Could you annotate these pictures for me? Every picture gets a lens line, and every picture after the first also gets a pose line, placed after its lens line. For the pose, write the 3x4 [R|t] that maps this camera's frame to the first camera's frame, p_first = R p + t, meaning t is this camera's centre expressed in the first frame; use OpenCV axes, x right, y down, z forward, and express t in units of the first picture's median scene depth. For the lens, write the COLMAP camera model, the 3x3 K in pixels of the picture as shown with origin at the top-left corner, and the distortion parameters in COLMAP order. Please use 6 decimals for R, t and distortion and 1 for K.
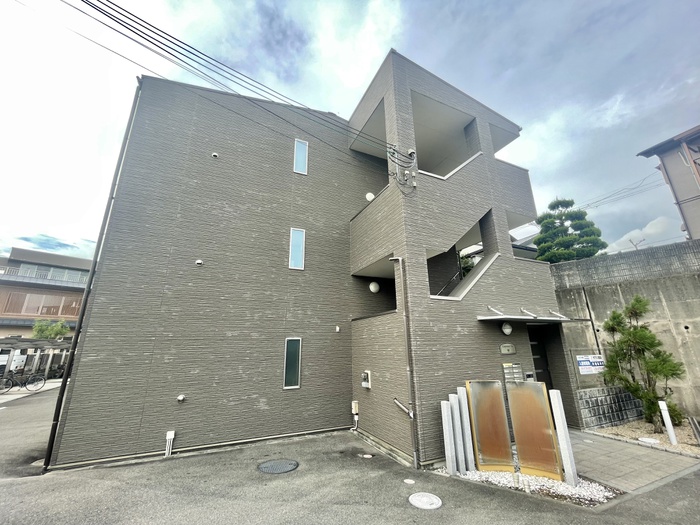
lens RADIAL K [[285.1, 0, 350.0], [0, 285.1, 262.5], [0, 0, 1]] dist [-0.001511, -0.000320]
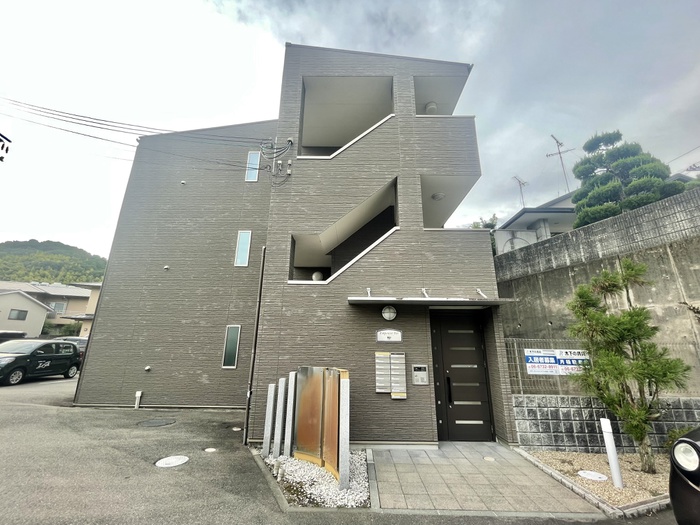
lens RADIAL K [[285.1, 0, 350.0], [0, 285.1, 262.5], [0, 0, 1]] dist [-0.001511, -0.000320]
pose [[0.904628, -0.094248, -0.415651, 0.780540], [0.098482, 0.995075, -0.011294, 0.073383], [0.414668, -0.030717, 0.909454, 0.157931]]
